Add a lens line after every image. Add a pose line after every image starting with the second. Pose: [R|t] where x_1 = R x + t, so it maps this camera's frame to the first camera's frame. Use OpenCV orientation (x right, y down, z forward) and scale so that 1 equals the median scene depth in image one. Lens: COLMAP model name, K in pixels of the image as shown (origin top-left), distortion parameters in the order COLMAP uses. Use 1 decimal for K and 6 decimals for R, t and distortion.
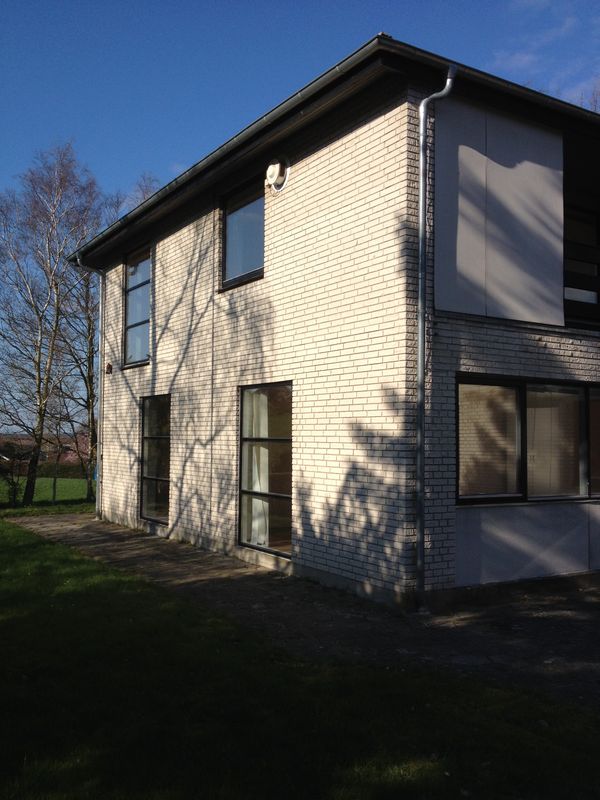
lens RADIAL K [[753.9, 0, 298.6], [0, 753.9, 397.7], [0, 0, 1]] dist [0.096612, 0.000000]
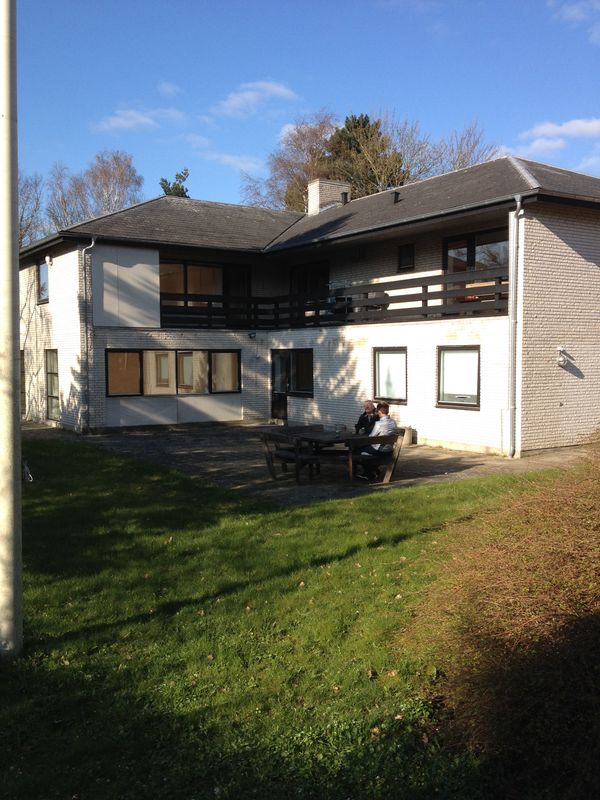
lens RADIAL K [[753.9, 0, 301.8], [0, 753.9, 401.9], [0, 0, 1]] dist [0.096612, 0.000000]
pose [[0.999486, -0.019251, 0.025632, 0.758488], [0.016271, 0.993600, 0.111779, -0.123684], [-0.027620, -0.111305, 0.993402, -1.568381]]
